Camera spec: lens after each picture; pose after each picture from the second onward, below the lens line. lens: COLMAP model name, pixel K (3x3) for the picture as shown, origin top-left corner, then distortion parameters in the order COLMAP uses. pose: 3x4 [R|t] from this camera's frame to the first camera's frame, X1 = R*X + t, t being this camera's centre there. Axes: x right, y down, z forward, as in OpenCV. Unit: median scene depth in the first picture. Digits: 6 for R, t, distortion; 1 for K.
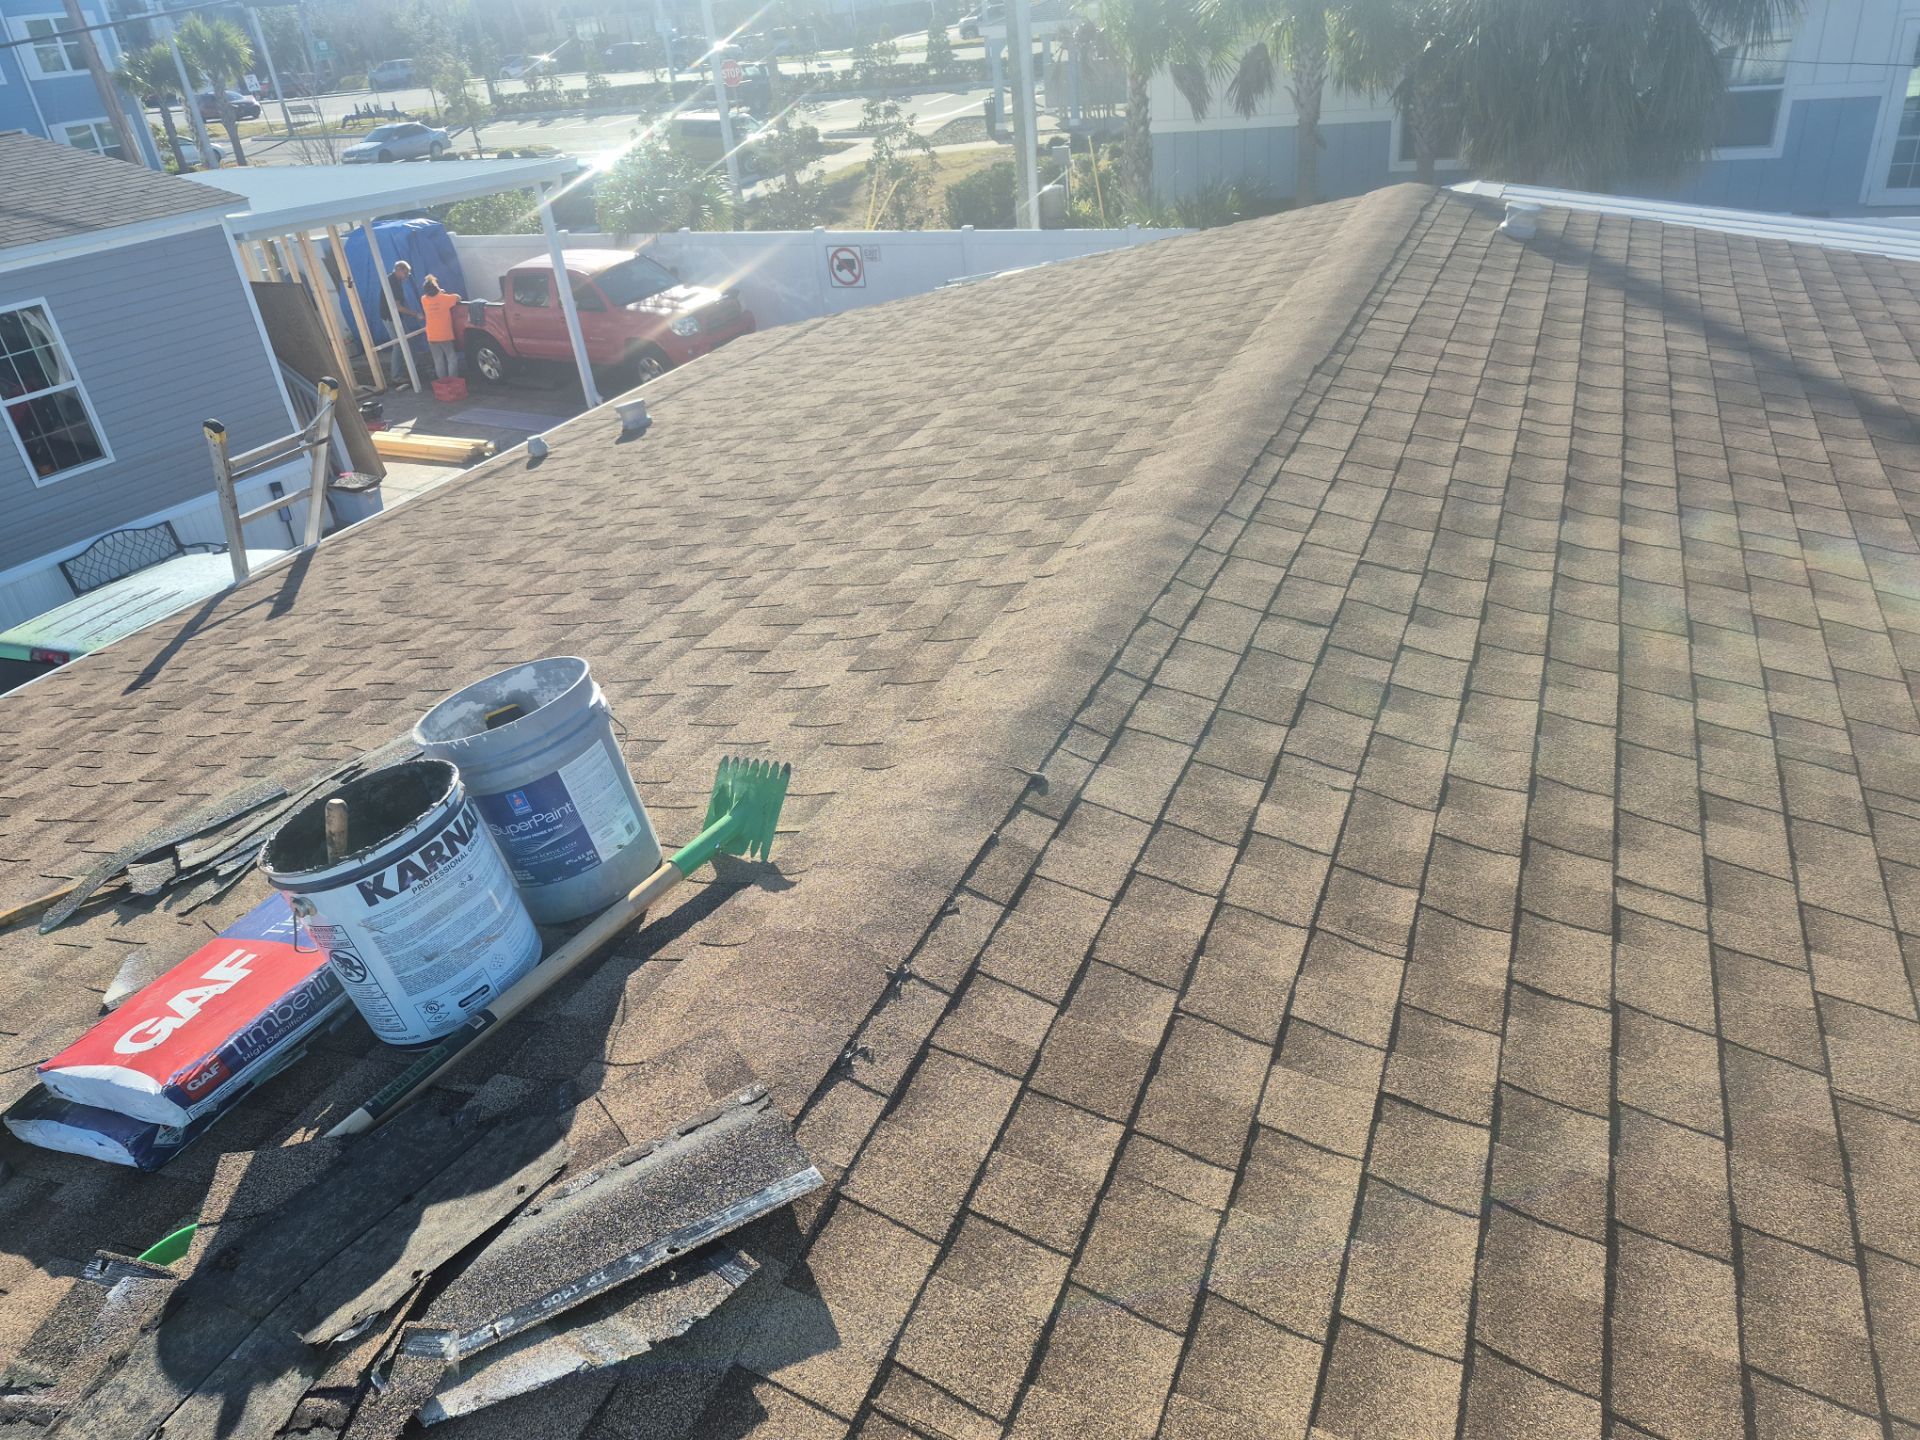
lens RADIAL K [[1312.4, 0, 960.0], [0, 1312.4, 720.0], [0, 0, 1]] dist [0.091936, -0.104441]
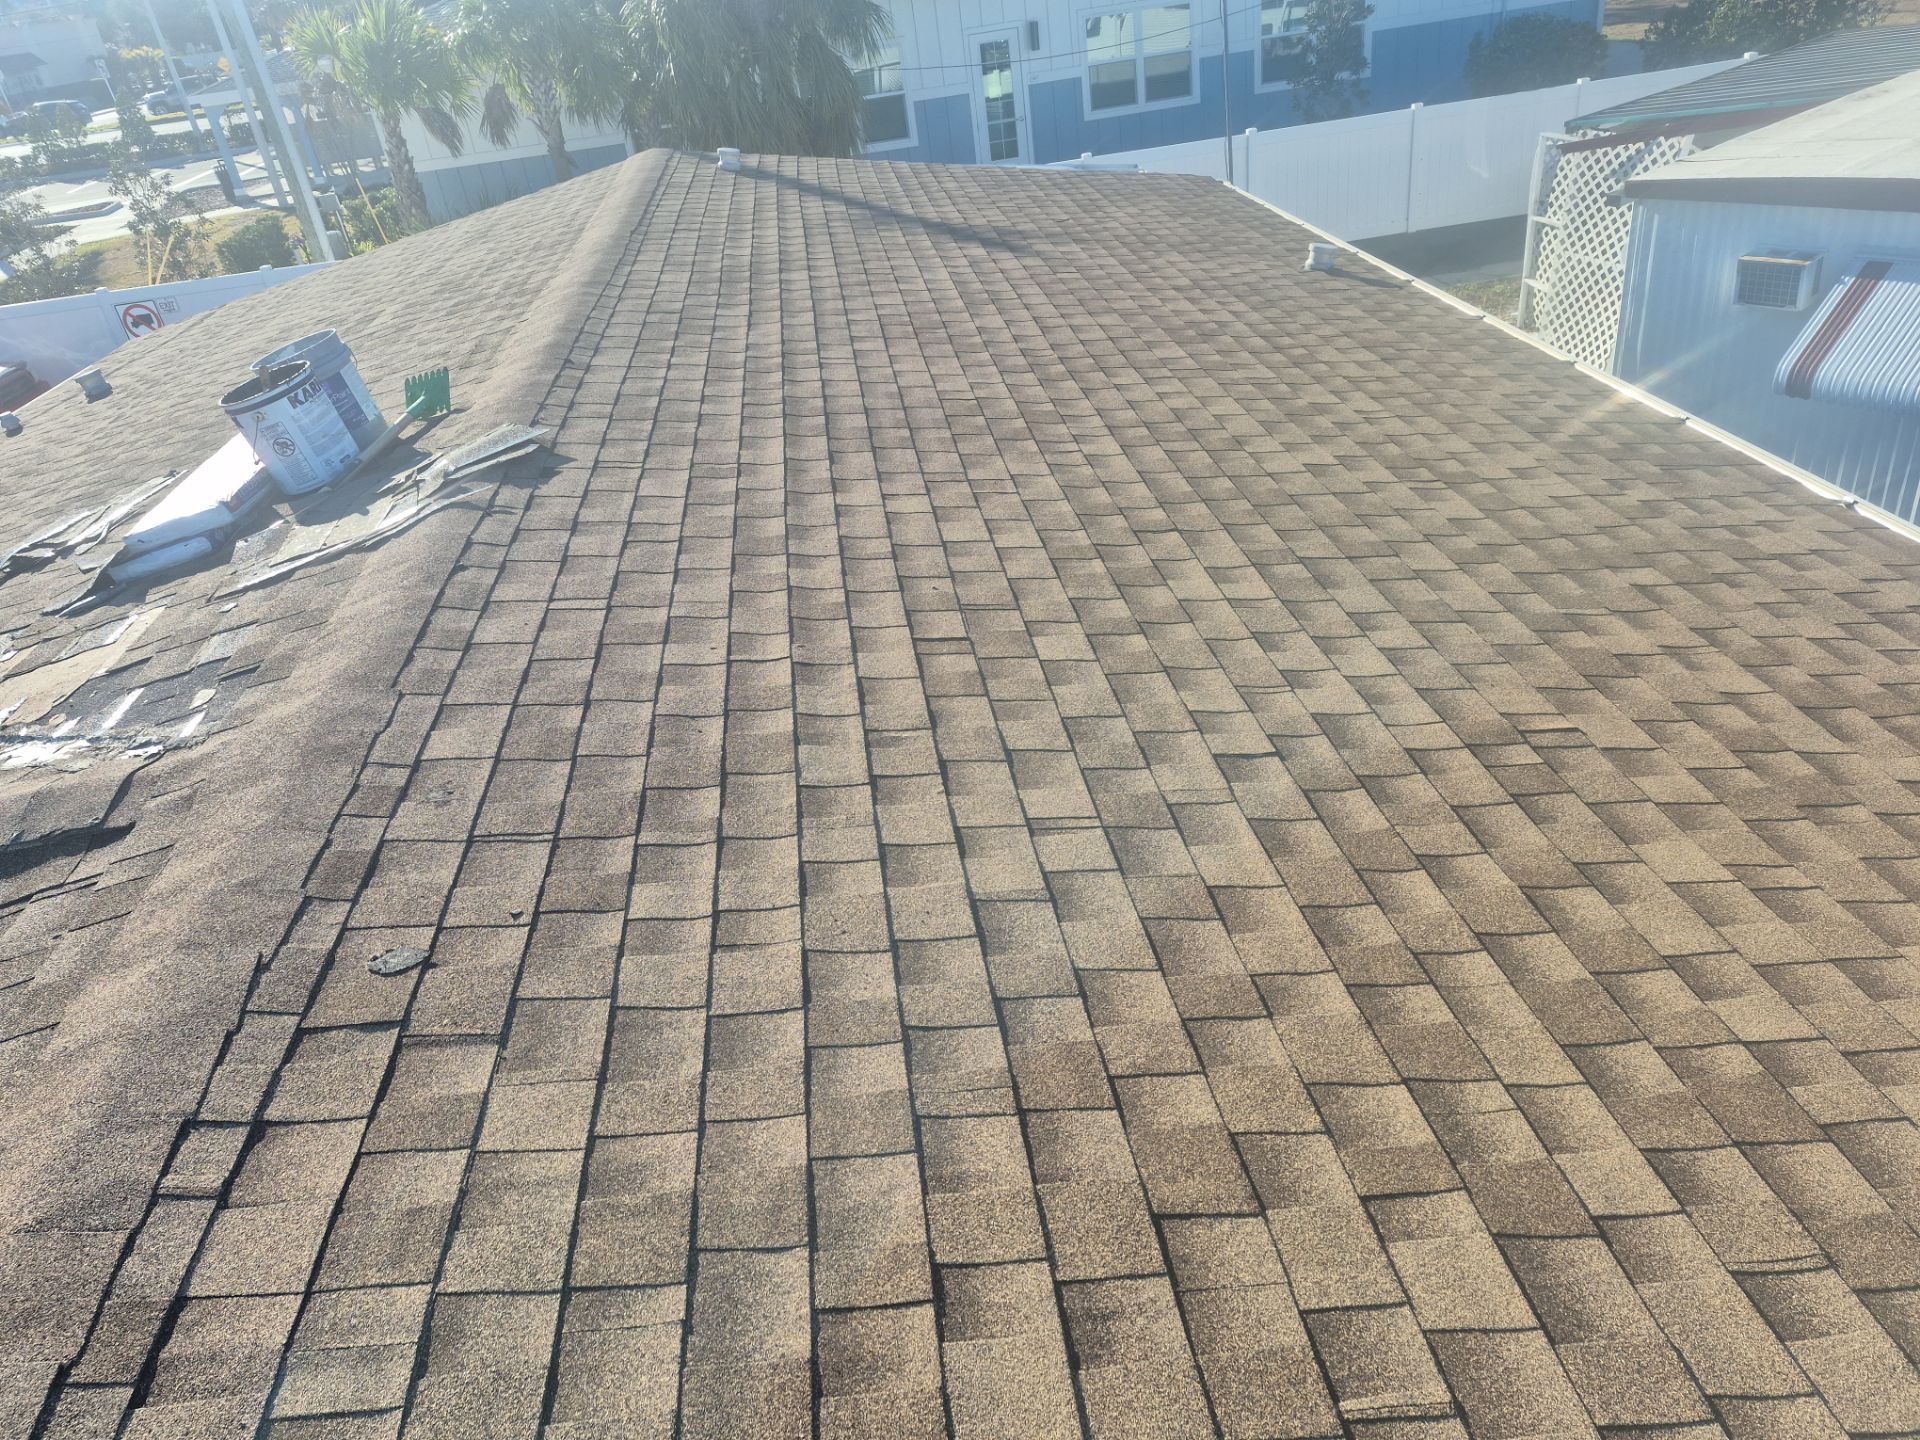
lens RADIAL K [[1291.3, 0, 925.0], [0, 1291.3, 711.5], [0, 0, 1]] dist [0.057236, -0.044699]
pose [[0.874518, -0.263415, 0.407224, -0.200792], [0.275855, 0.960760, 0.029070, 0.313449], [-0.398902, 0.086912, 0.912865, -0.500932]]
